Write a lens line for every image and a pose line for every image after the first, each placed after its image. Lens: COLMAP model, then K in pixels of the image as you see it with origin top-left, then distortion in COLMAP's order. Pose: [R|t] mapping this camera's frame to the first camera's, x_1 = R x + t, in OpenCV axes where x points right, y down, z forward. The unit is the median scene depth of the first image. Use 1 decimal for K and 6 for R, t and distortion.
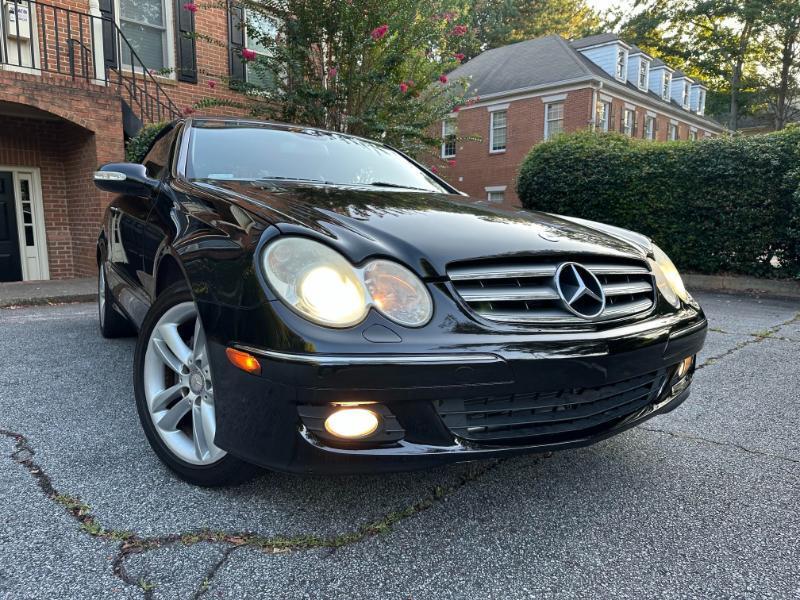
lens RADIAL K [[565.5, 0, 402.4], [0, 565.5, 297.0], [0, 0, 1]] dist [0.034609, -0.039335]
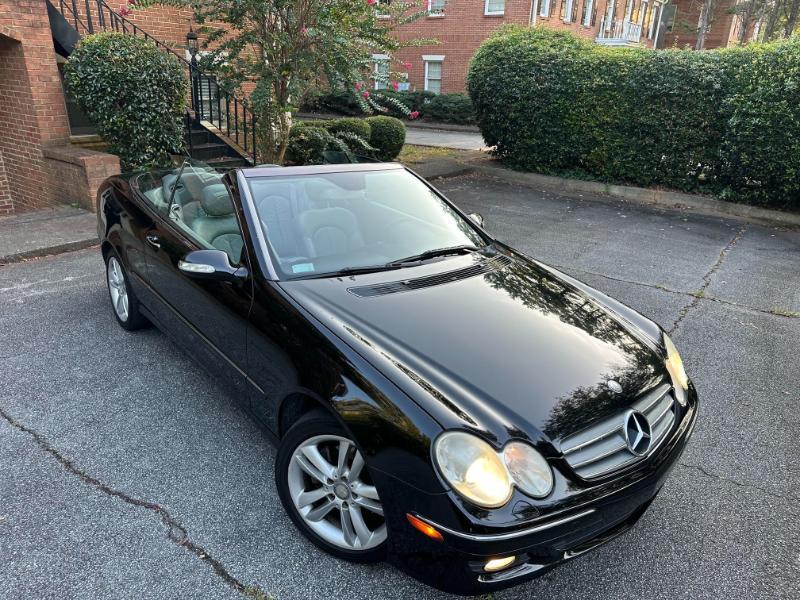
lens RADIAL K [[565.5, 0, 401.6], [0, 565.5, 301.6], [0, 0, 1]] dist [0.034609, -0.039335]
pose [[0.990640, -0.025249, 0.134143, -0.074386], [-0.009328, 0.967922, 0.251076, -0.112842], [-0.136179, -0.249977, 0.958627, -0.026616]]
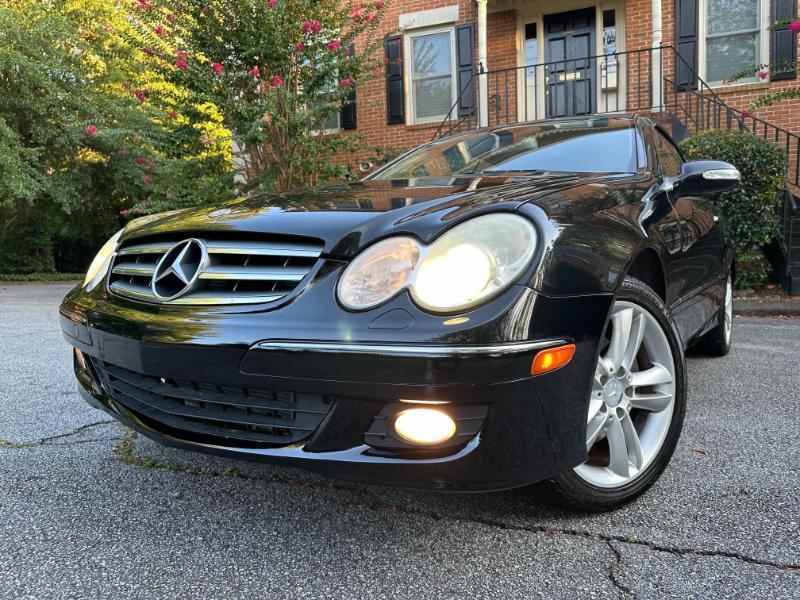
lens RADIAL K [[565.5, 0, 407.1], [0, 565.5, 297.7], [0, 0, 1]] dist [0.034609, -0.039335]
pose [[0.418447, 0.039070, -0.907401, 0.217405], [-0.084266, 0.996435, 0.004045, -0.000044], [0.904324, 0.074770, 0.420247, 0.163186]]
